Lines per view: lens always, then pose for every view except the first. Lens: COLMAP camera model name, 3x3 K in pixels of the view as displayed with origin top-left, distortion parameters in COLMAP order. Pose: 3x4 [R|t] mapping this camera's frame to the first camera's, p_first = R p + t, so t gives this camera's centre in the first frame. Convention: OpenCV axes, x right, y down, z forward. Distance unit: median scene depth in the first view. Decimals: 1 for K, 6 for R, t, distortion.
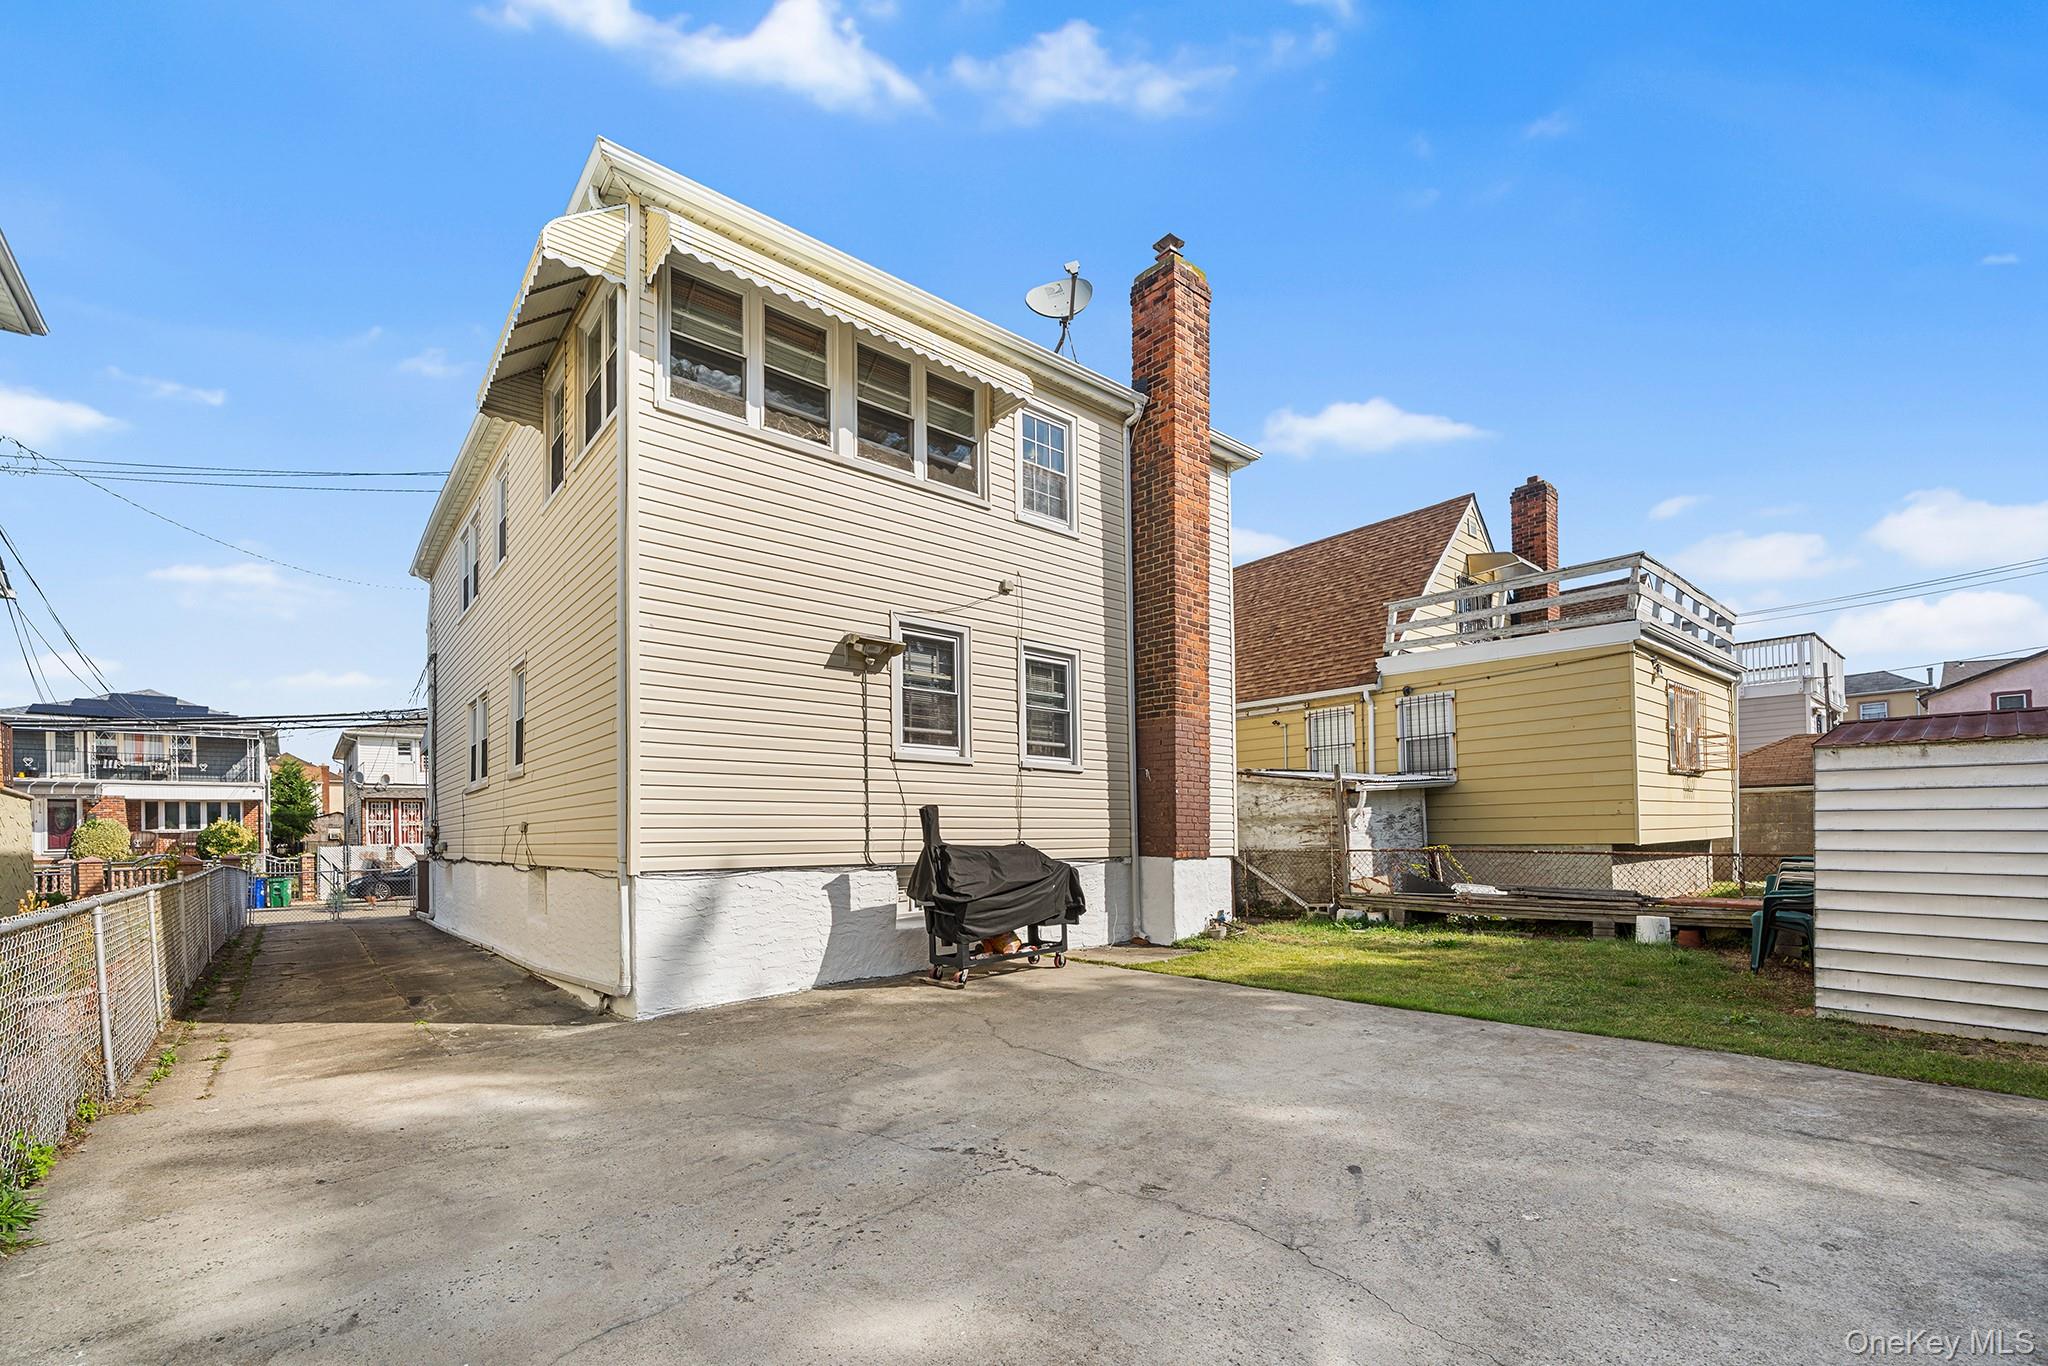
lens RADIAL K [[848.5, 0, 976.0], [0, 848.5, 821.9], [0, 0, 1]] dist [-0.000046, 0.000032]
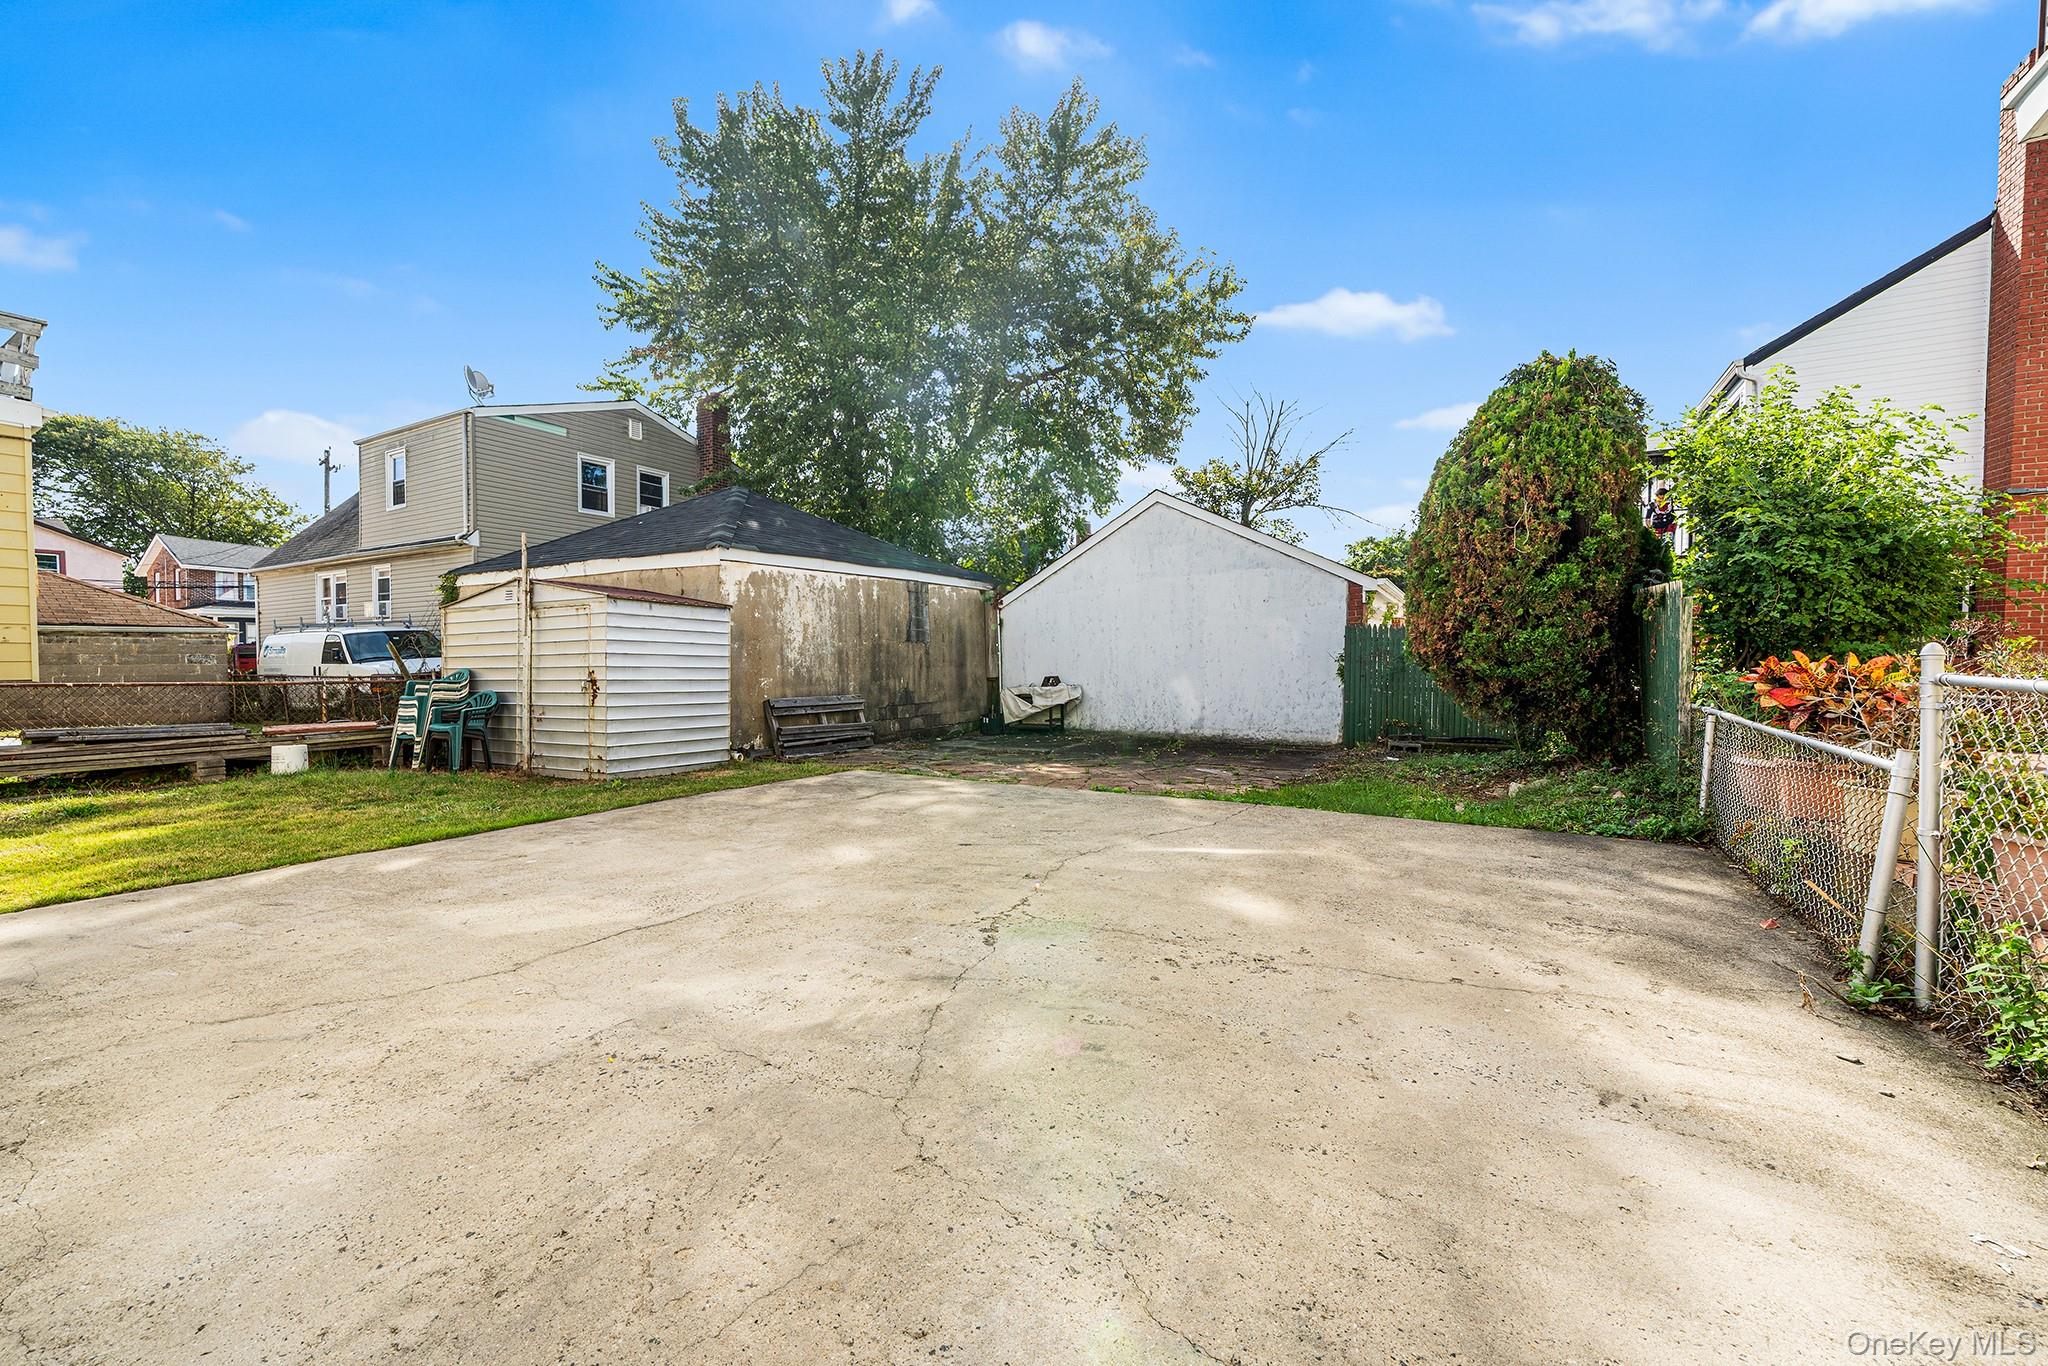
lens RADIAL K [[821.9, 0, 1024.0], [0, 821.9, 683.0], [0, 0, 1]] dist [-0.001506, -0.000001]
pose [[-0.354764, 0.002501, 0.934953, -0.374888], [0.000154, 0.999997, -0.002617, 0.040819], [-0.934956, -0.000785, -0.354763, 0.528237]]
